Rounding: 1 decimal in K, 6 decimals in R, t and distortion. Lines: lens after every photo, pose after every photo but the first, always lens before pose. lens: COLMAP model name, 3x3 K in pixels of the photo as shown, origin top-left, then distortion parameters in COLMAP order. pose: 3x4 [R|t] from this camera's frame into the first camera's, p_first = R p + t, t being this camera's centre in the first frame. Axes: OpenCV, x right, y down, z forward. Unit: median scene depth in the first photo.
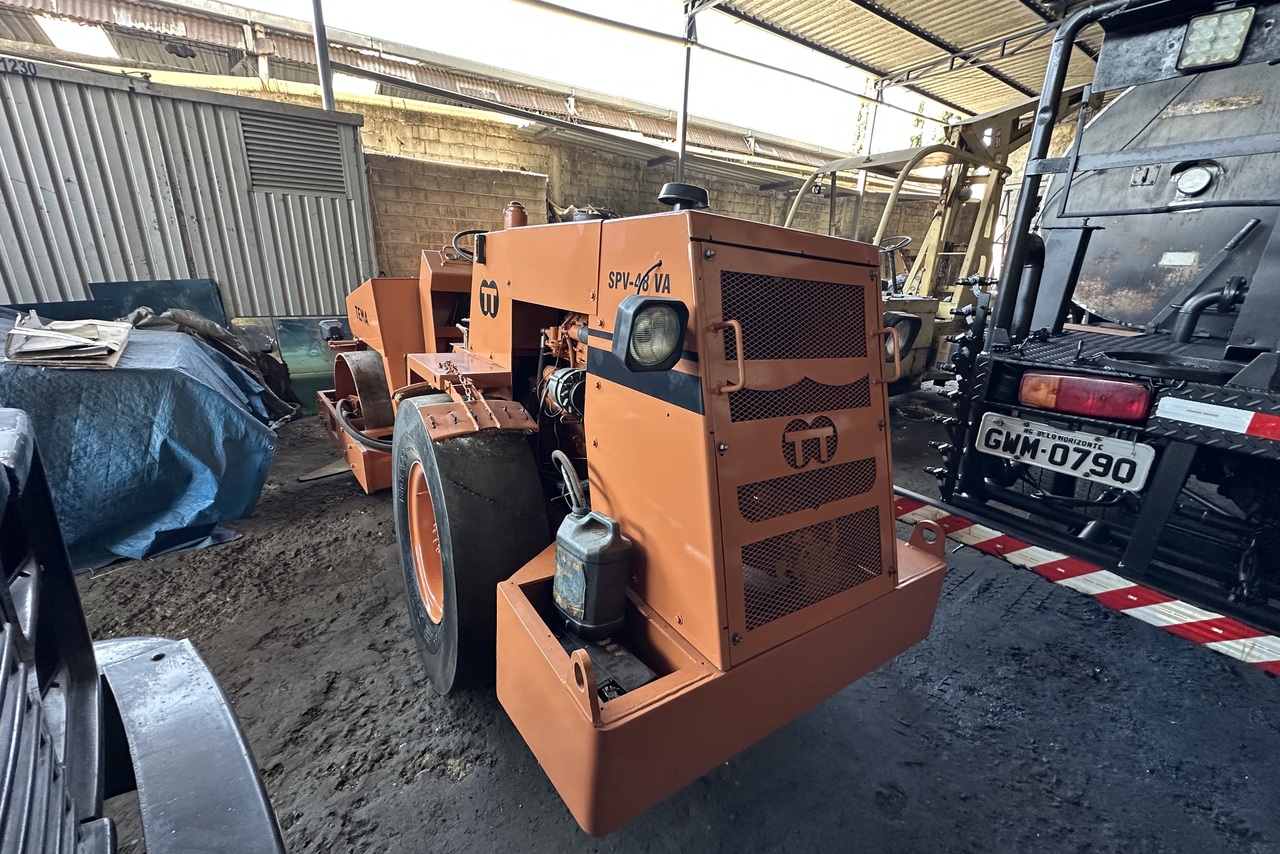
lens RADIAL K [[513.2, 0, 640.4], [0, 513.2, 428.8], [0, 0, 1]] dist [-0.004998, 0.001013]
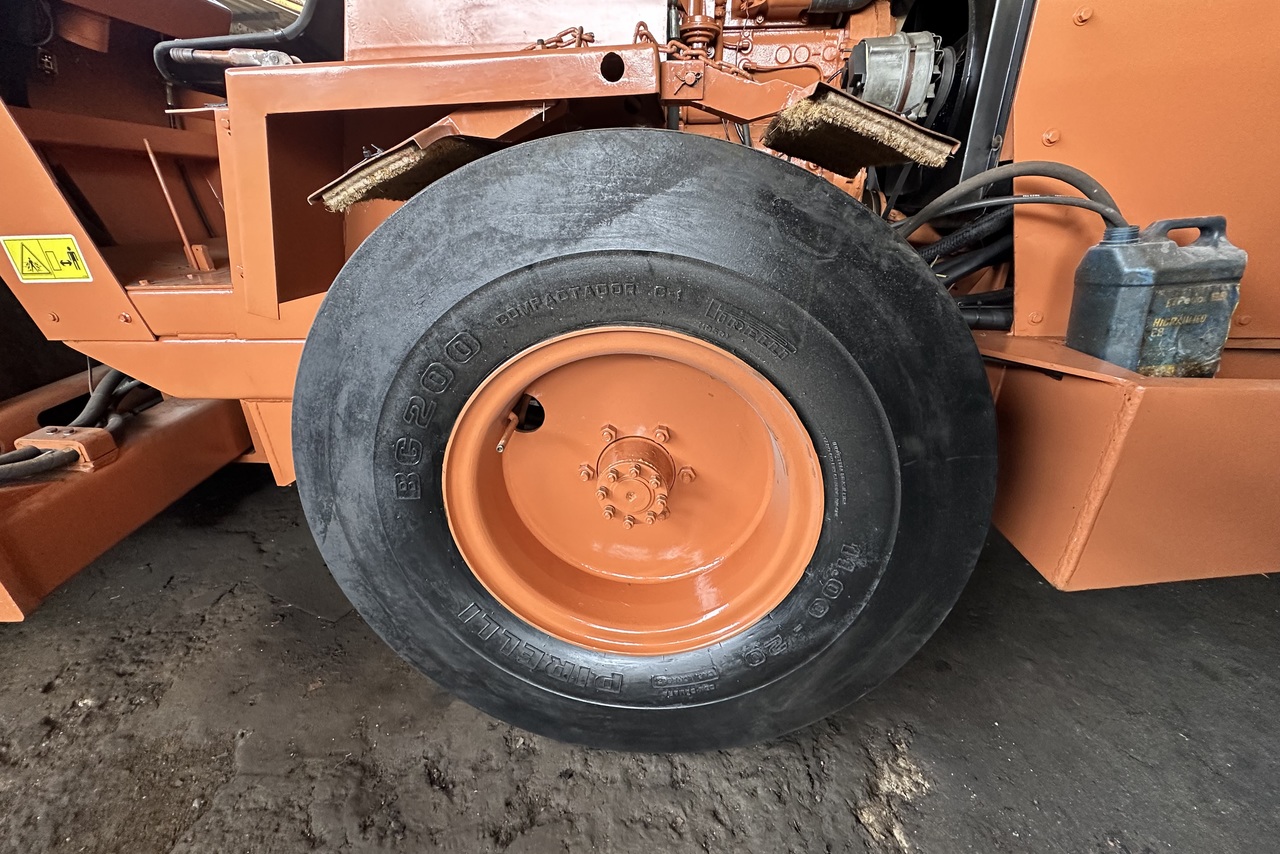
lens RADIAL K [[513.2, 0, 645.9], [0, 513.2, 431.9], [0, 0, 1]] dist [-0.004998, 0.001013]
pose [[0.617667, -0.388295, 0.683897, -0.571507], [0.262941, 0.921529, 0.285738, 0.033657], [-0.741181, 0.003334, 0.671297, 0.596425]]
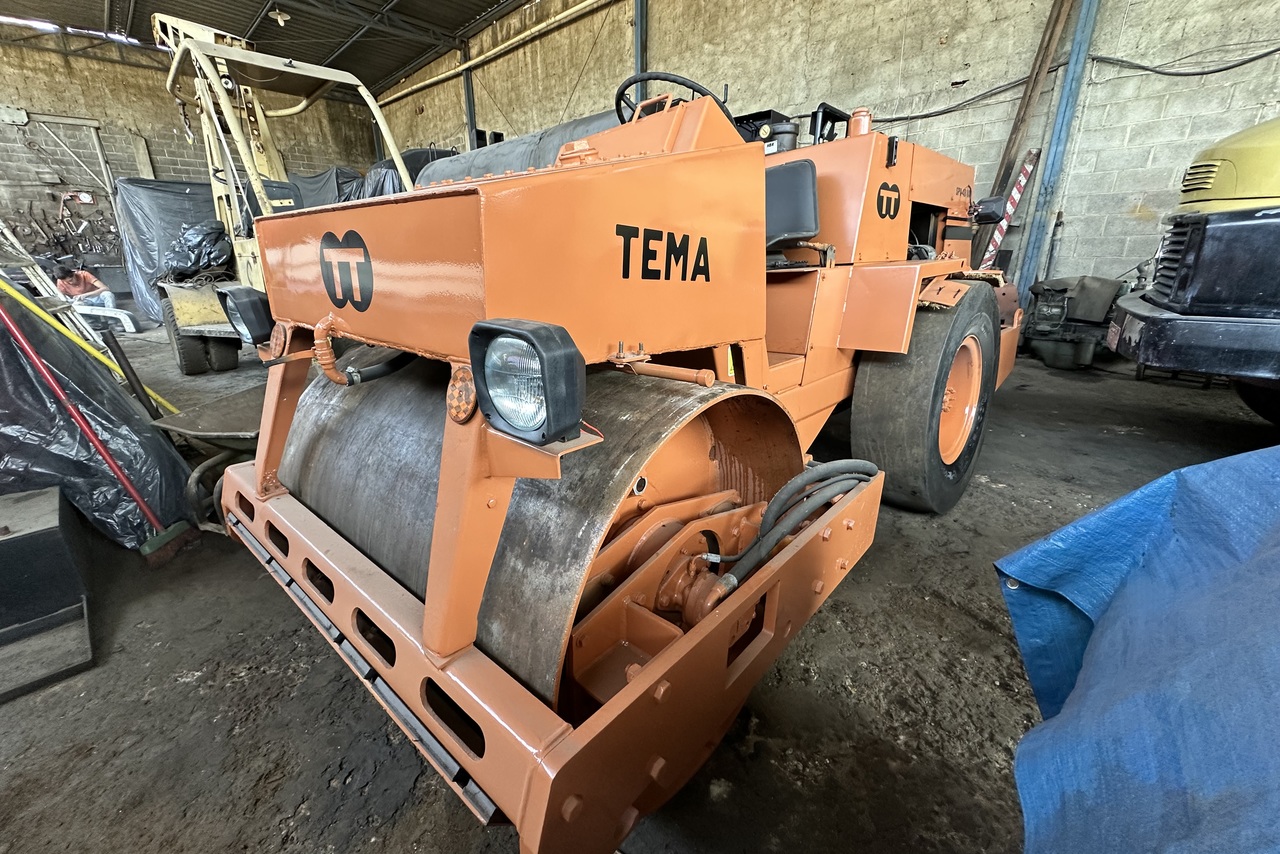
lens RADIAL K [[513.2, 0, 632.2], [0, 513.2, 426.4], [0, 0, 1]] dist [-0.004998, 0.001013]
pose [[-0.185582, -0.340685, 0.921679, -1.223658], [0.300086, 0.873514, 0.383305, -0.374427], [-0.935686, 0.347717, -0.059874, 1.565783]]
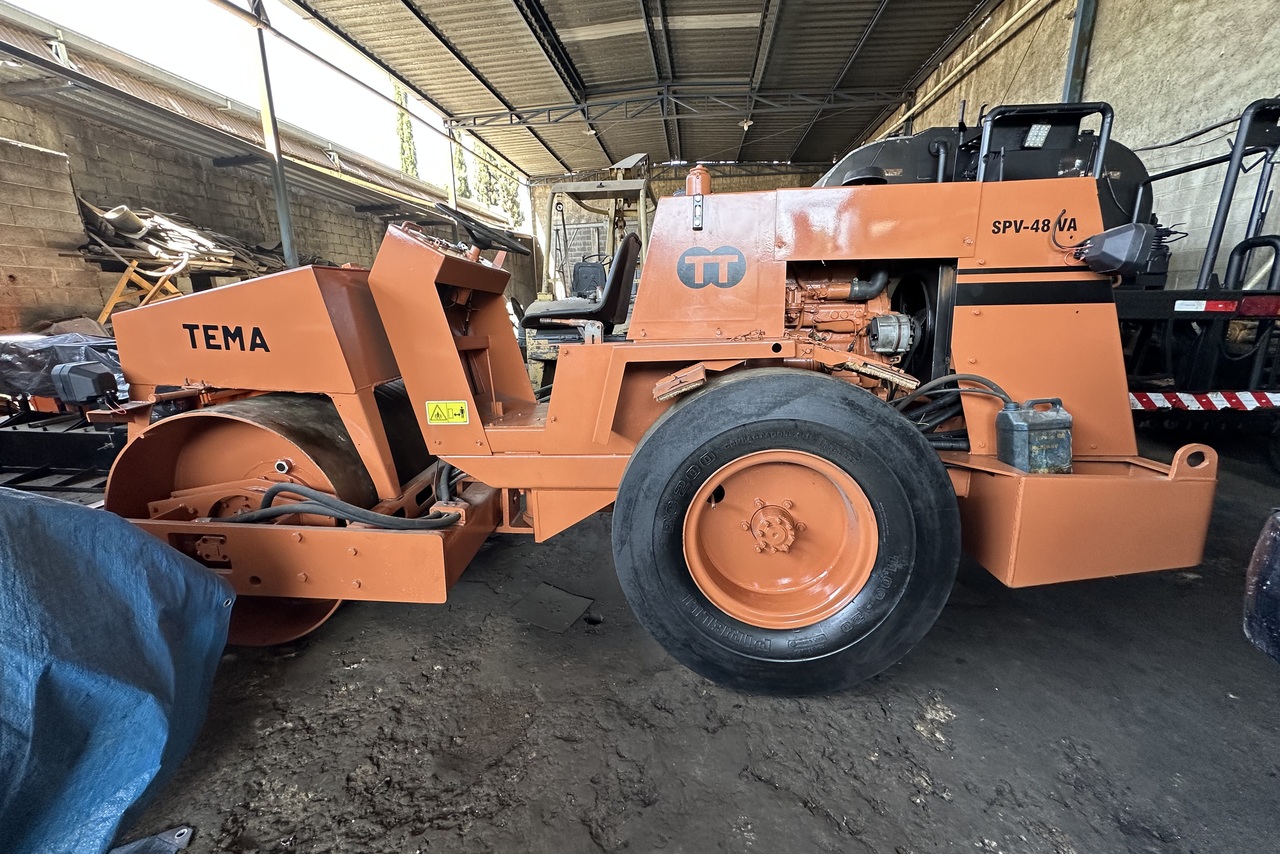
lens RADIAL K [[513.2, 0, 645.9], [0, 513.2, 427.0], [0, 0, 1]] dist [-0.004998, 0.001013]
pose [[0.651699, -0.215580, 0.727196, -0.970316], [0.264181, 0.963238, 0.048801, -0.053523], [-0.710983, 0.160307, 0.684693, 0.459498]]
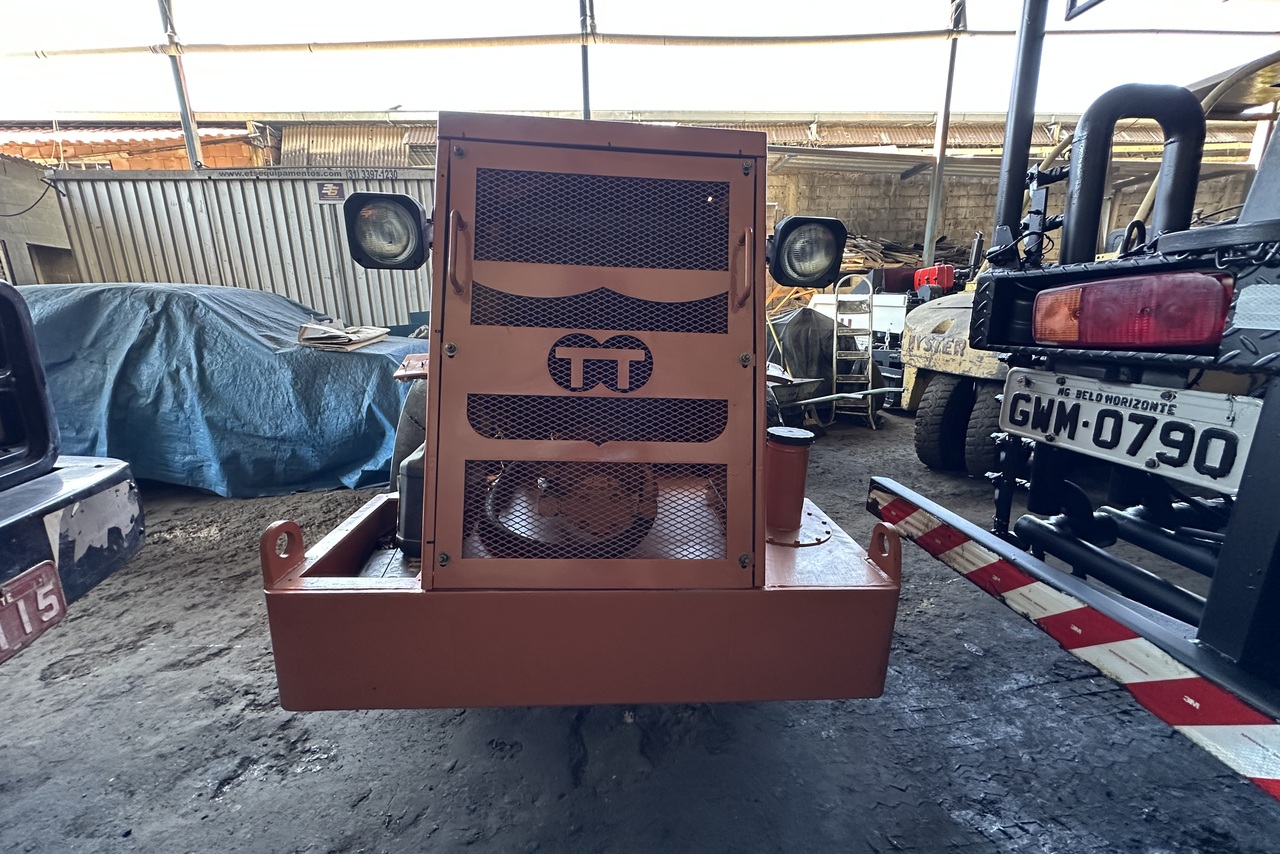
lens RADIAL K [[513.2, 0, 639.8], [0, 513.2, 429.1], [0, 0, 1]] dist [-0.004998, 0.001013]
pose [[0.865915, 0.067921, -0.495559, 0.445990], [-0.107150, 0.992927, -0.051139, 0.092618], [0.488580, 0.097381, 0.867068, 0.175833]]
